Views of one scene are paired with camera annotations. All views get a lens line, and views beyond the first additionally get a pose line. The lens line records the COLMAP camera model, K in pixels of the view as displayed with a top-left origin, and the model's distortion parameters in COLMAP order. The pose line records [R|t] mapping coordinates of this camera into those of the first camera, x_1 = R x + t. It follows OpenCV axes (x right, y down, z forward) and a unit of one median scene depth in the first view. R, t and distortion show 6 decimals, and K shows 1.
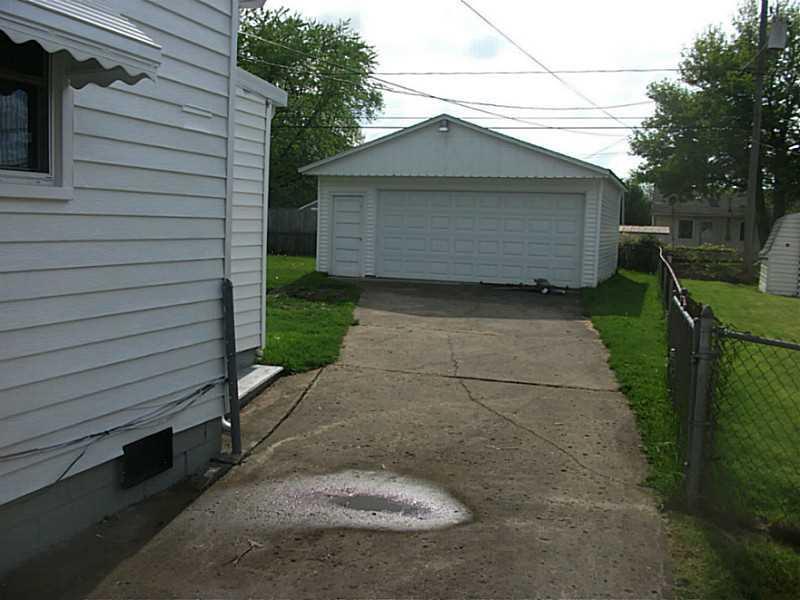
lens RADIAL K [[751.2, 0, 400.0], [0, 751.2, 300.0], [0, 0, 1]] dist [0.000931, 0.007757]
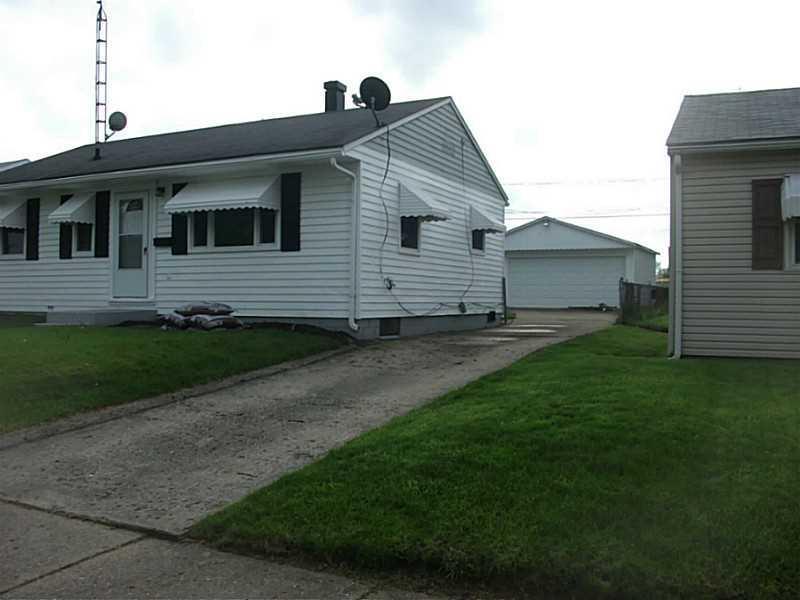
lens RADIAL K [[751.2, 0, 400.0], [0, 751.2, 300.0], [0, 0, 1]] dist [0.000931, 0.007757]
pose [[0.993871, -0.021388, -0.108459, -0.105224], [0.010522, 0.994954, -0.099781, 0.145185], [0.110046, 0.098028, 0.989081, -0.886049]]
